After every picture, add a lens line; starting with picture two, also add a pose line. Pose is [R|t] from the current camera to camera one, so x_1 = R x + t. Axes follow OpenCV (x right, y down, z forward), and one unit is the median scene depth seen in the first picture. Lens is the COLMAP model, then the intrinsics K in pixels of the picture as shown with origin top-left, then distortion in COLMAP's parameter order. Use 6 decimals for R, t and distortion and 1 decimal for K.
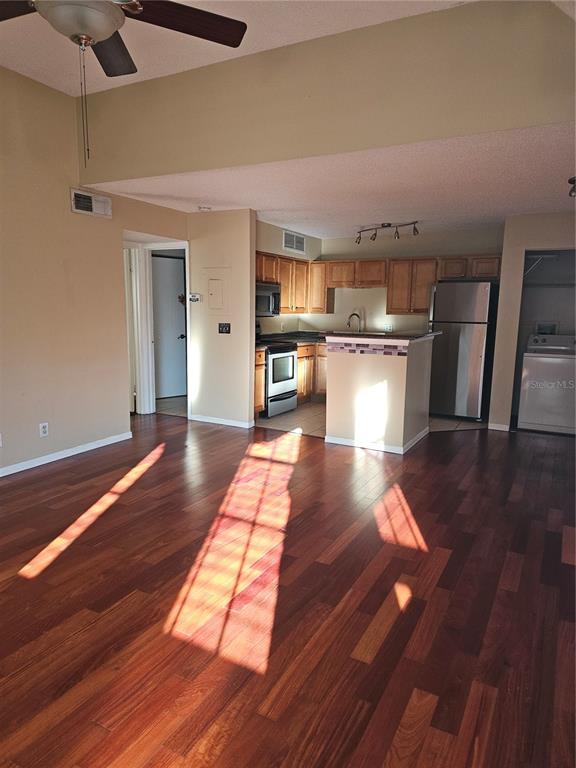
lens RADIAL K [[518.0, 0, 288.0], [0, 518.0, 384.0], [0, 0, 1]] dist [0.001838, -0.000211]
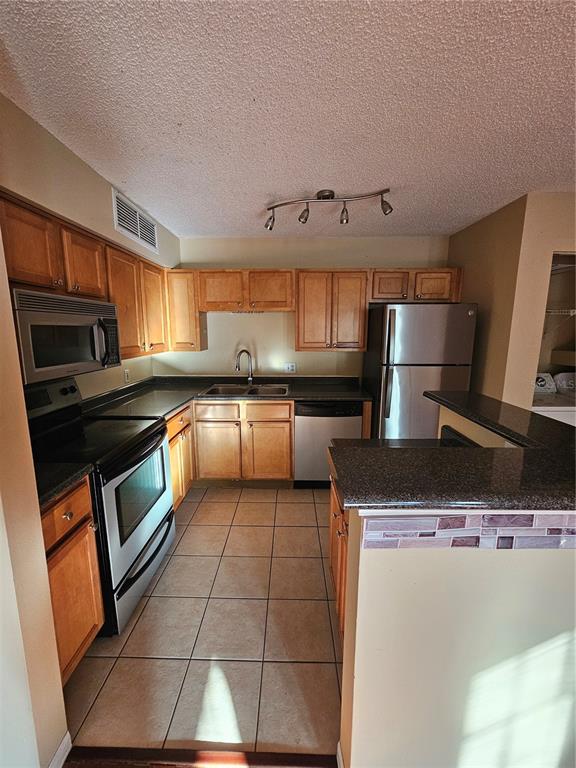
lens RADIAL K [[308.3, 0, 288.0], [0, 308.3, 384.0], [0, 0, 1]] dist [-0.001231, -0.000022]
pose [[0.881799, -0.091774, 0.462610, -0.013195], [0.079007, 0.995768, 0.046945, -0.110853], [-0.464961, -0.004846, 0.885318, 0.641290]]
